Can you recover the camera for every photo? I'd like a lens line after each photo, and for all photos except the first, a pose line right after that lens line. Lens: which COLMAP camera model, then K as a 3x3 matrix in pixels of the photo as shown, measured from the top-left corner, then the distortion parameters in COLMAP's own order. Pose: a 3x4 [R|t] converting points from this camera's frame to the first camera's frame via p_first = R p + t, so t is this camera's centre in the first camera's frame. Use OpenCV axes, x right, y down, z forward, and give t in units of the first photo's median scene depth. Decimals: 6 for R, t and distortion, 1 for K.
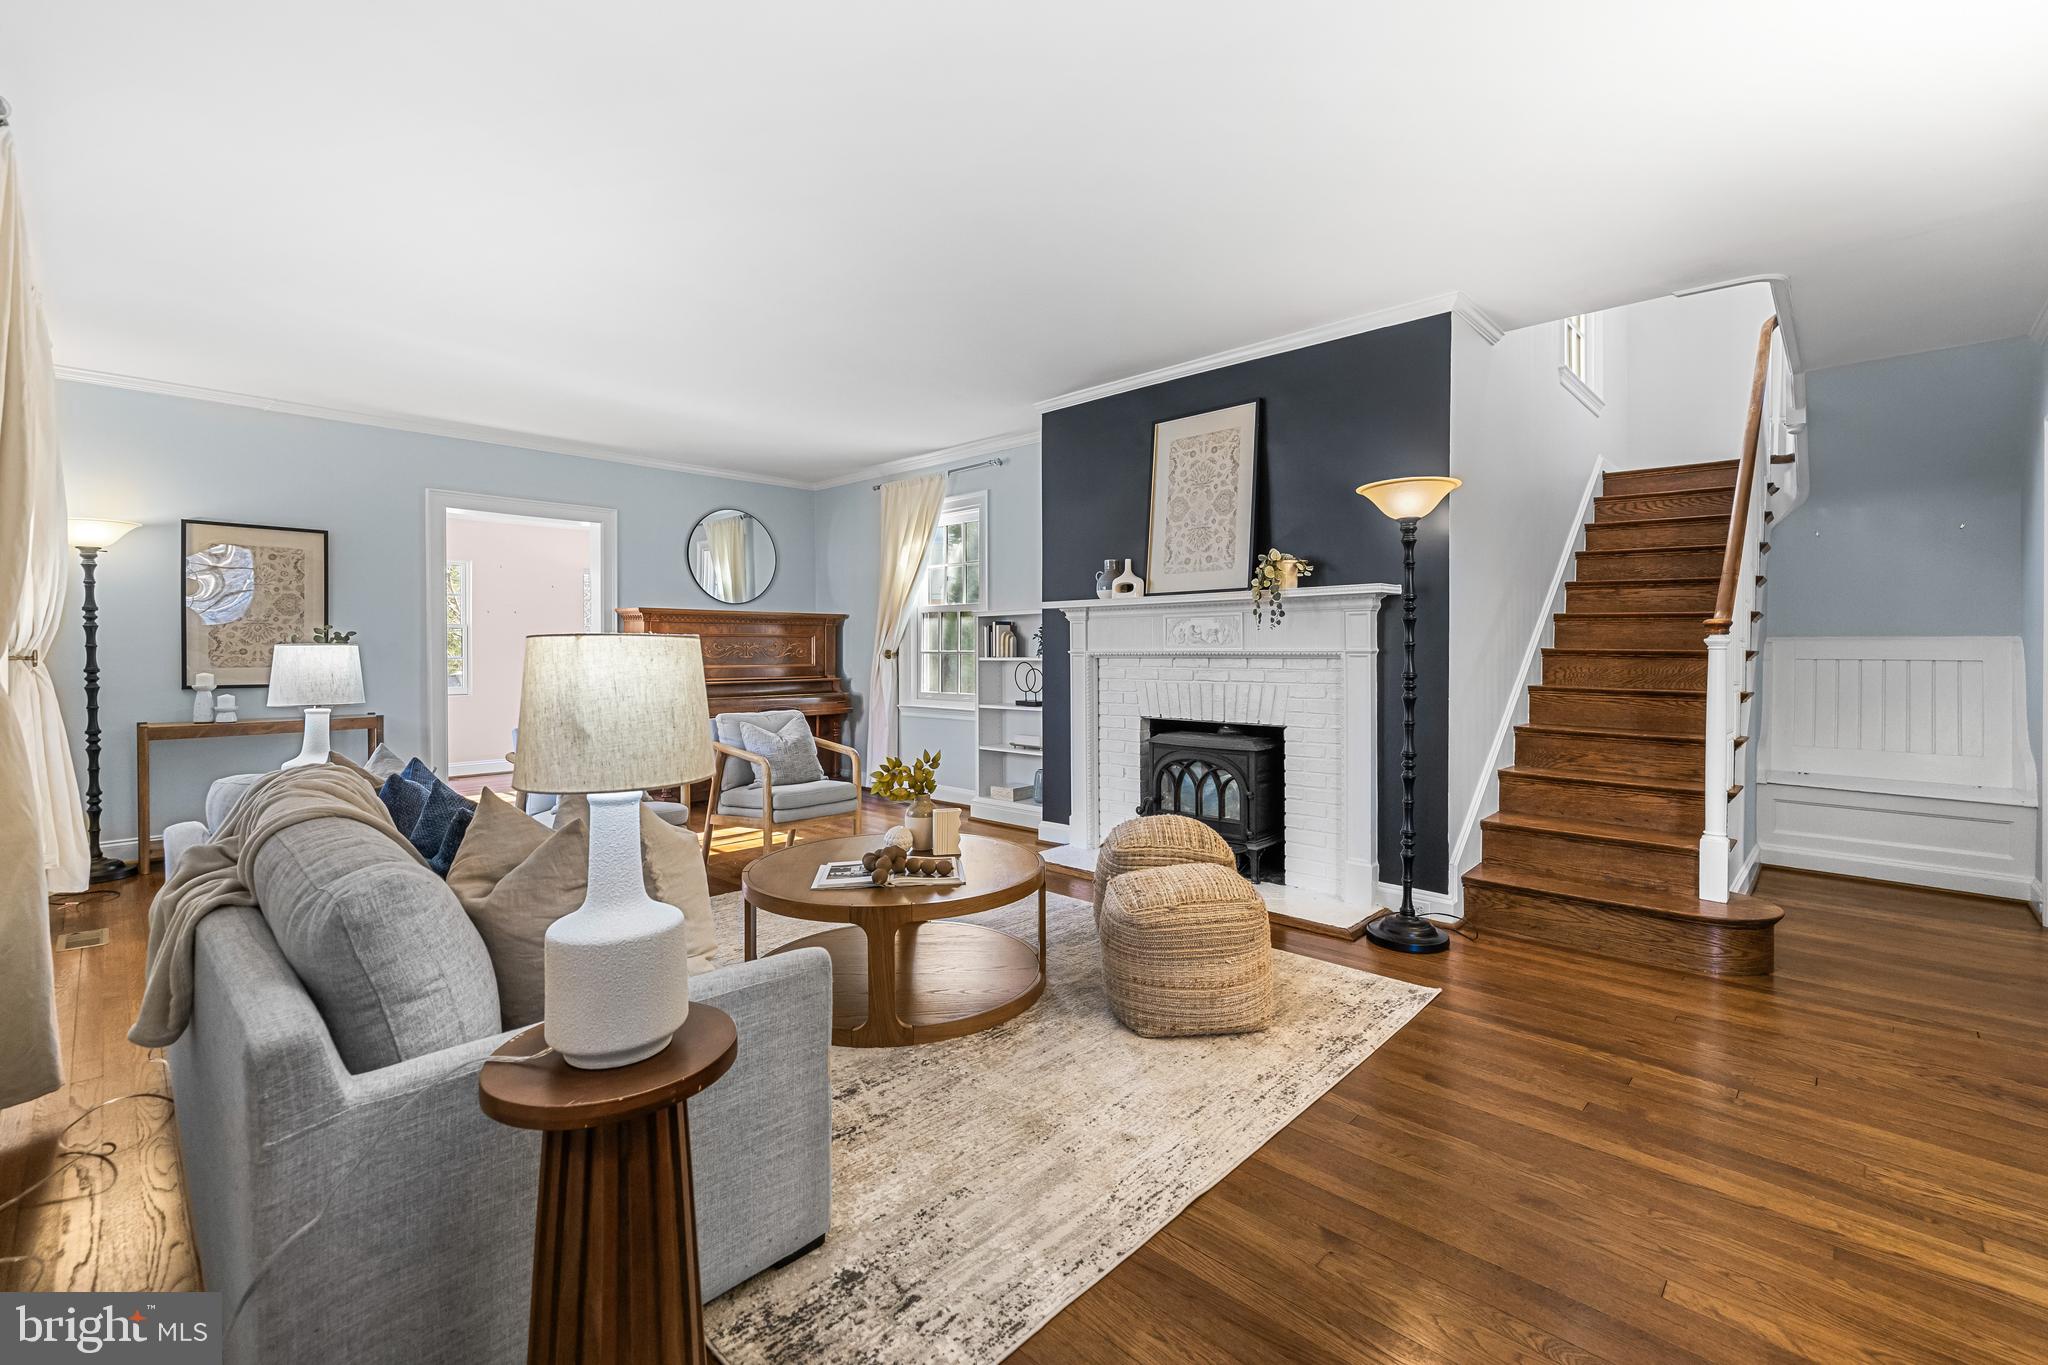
lens RADIAL K [[866.4, 0, 1033.4], [0, 866.4, 662.4], [0, 0, 1]] dist [0.003949, 0.000268]
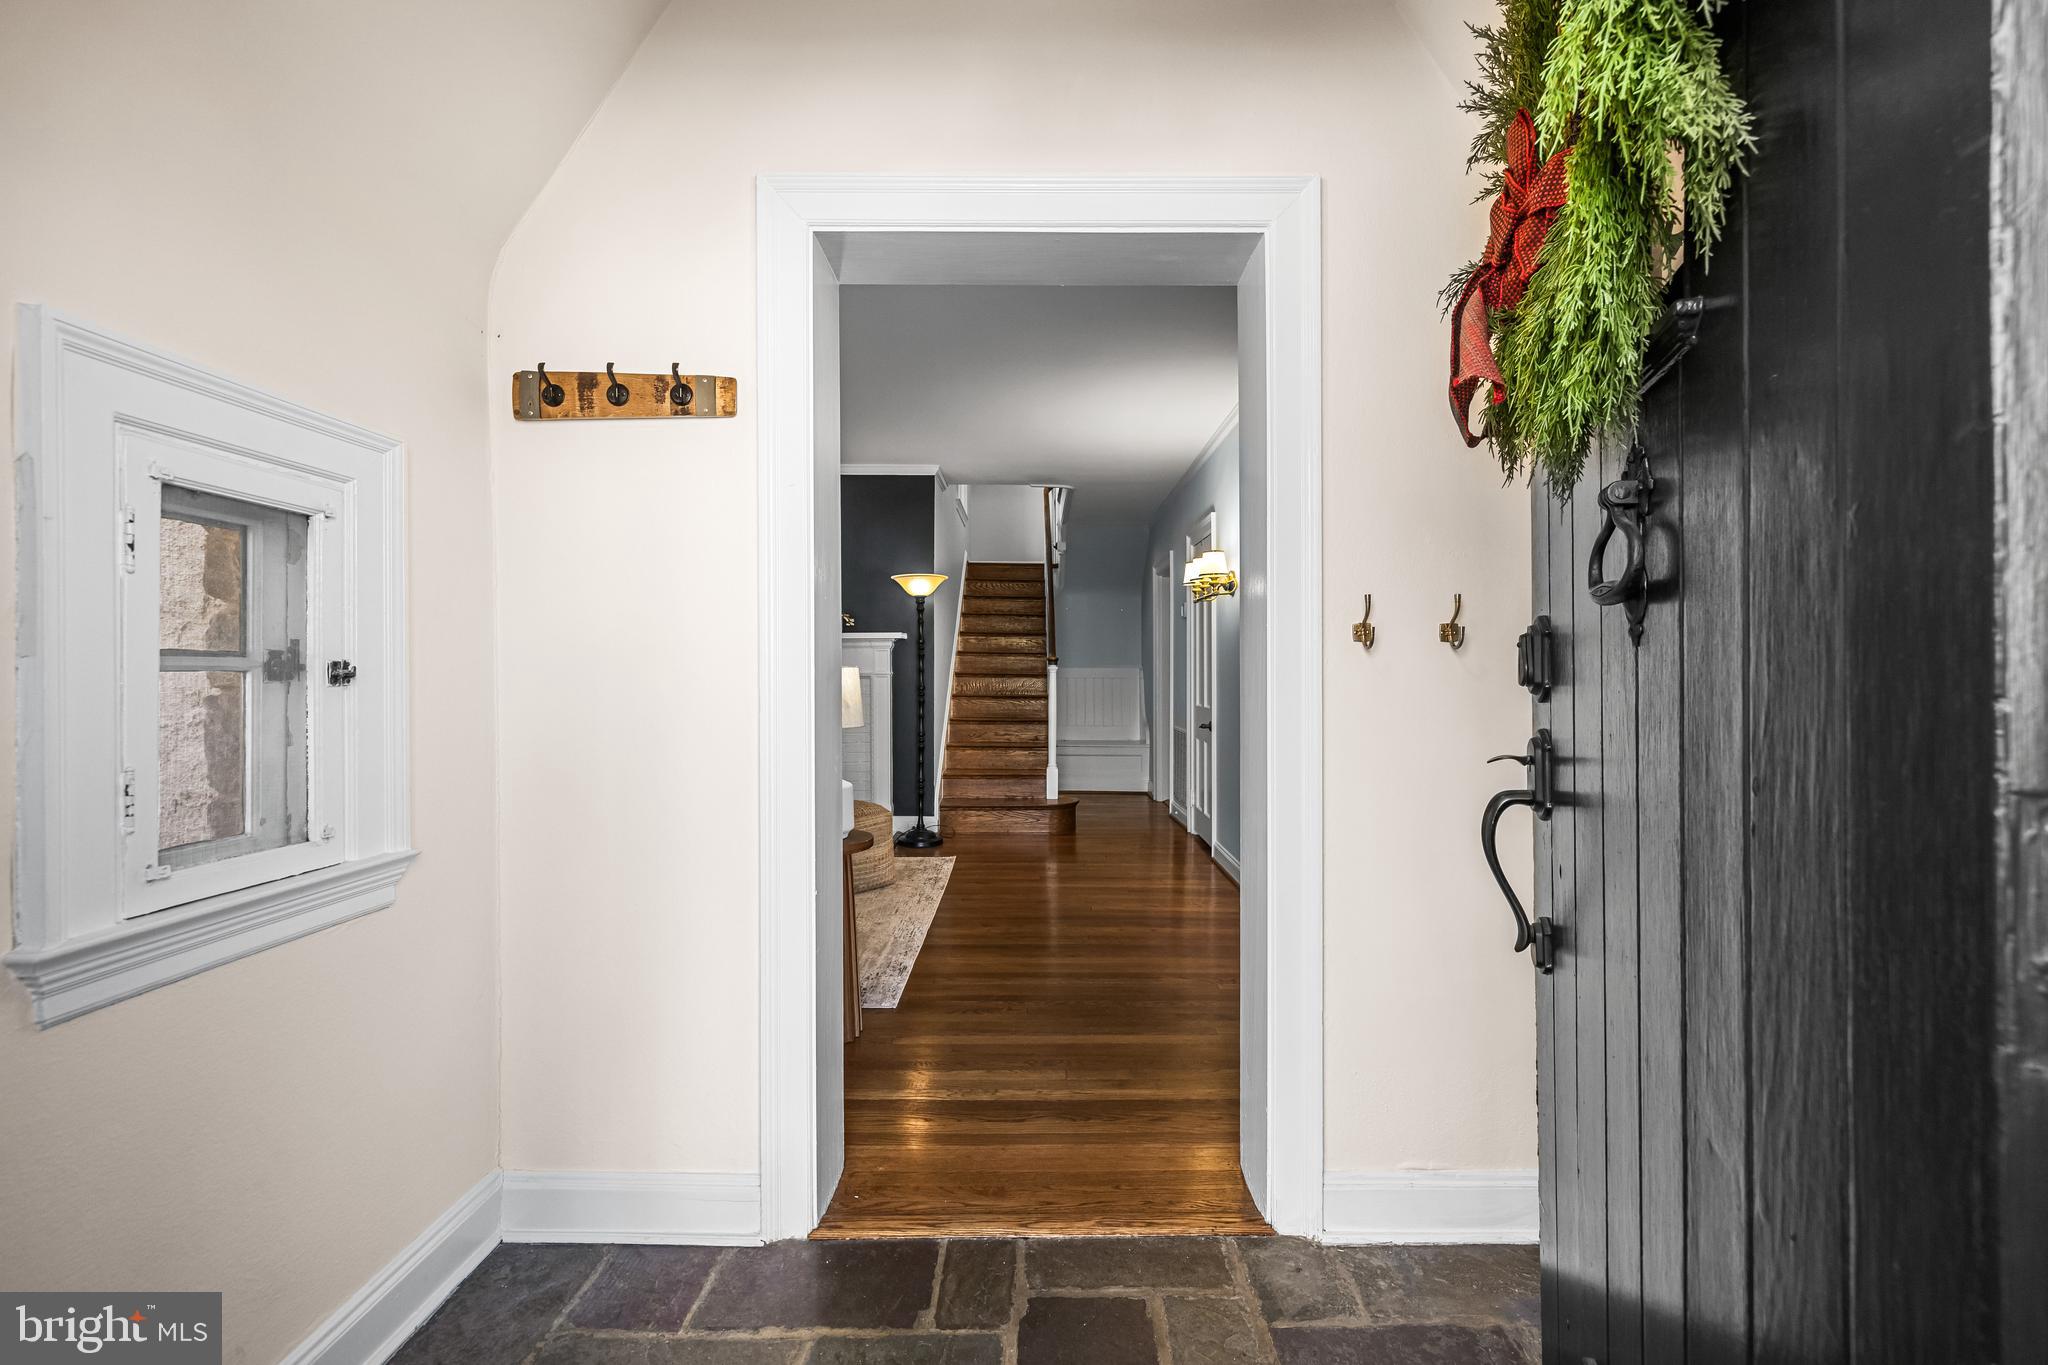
lens RADIAL K [[866.4, 0, 1024.8], [0, 866.4, 669.9], [0, 0, 1]] dist [0.003949, 0.000268]
pose [[0.742619, -0.009091, 0.669653, -0.435567], [0.016901, 0.999844, -0.005170, -0.006612], [-0.669501, 0.015157, 0.742656, -0.314371]]
